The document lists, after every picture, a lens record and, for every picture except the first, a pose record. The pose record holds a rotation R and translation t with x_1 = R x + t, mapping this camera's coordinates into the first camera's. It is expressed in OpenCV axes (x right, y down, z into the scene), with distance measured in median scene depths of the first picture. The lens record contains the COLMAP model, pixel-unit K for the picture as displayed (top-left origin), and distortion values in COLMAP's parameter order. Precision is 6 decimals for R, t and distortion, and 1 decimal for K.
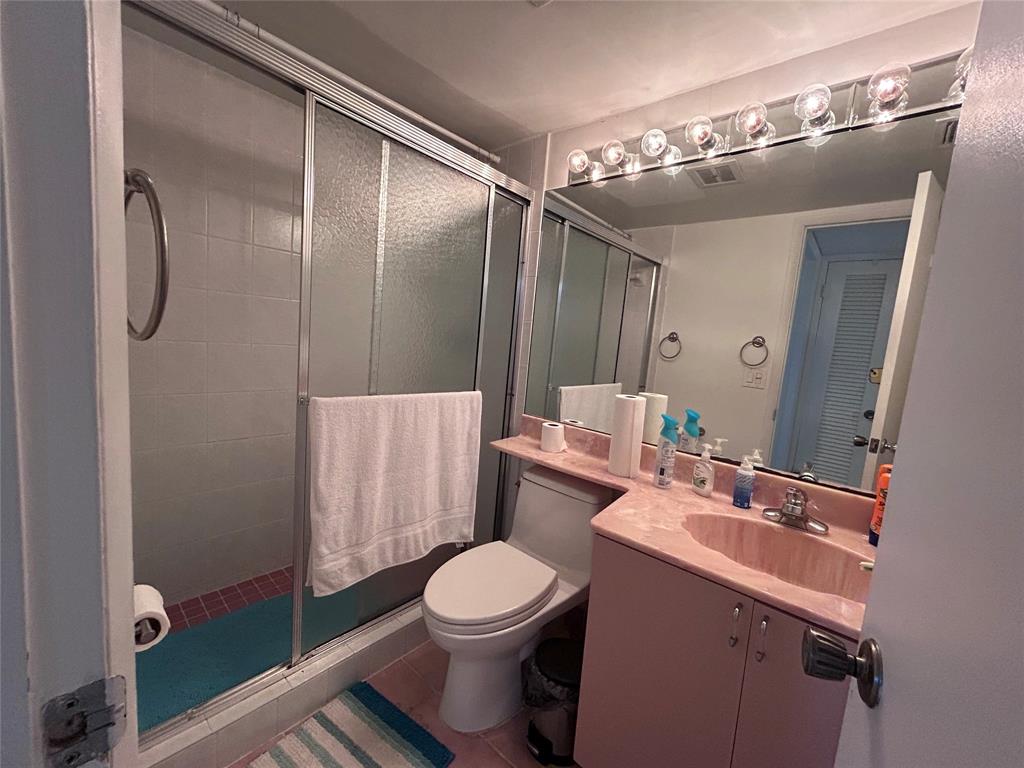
lens RADIAL K [[411.8, 0, 514.8], [0, 411.8, 386.8], [0, 0, 1]] dist [-0.005002, -0.000066]
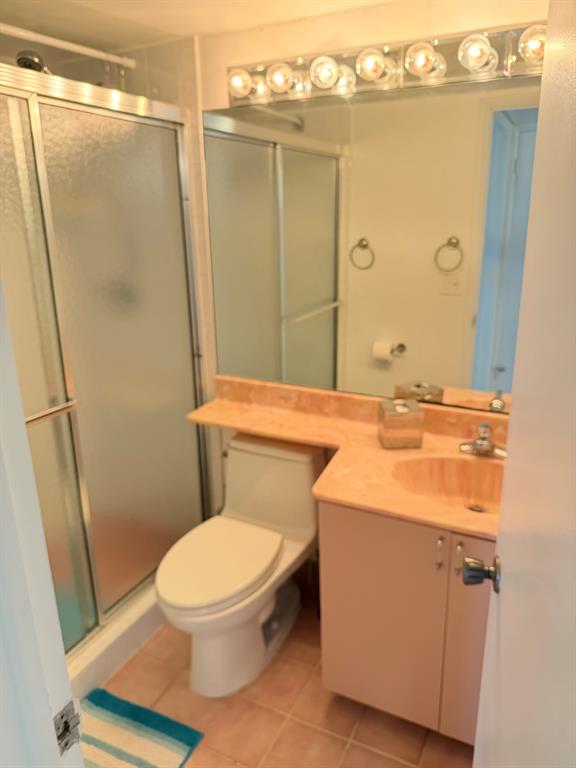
lens RADIAL K [[540.2, 0, 290.0], [0, 540.2, 379.0], [0, 0, 1]] dist [0.058610, -0.085410]
pose [[0.966117, -0.165025, 0.198455, -0.069655], [0.129090, 0.974764, 0.182127, -0.144257], [-0.223502, -0.150337, 0.963040, -0.202648]]
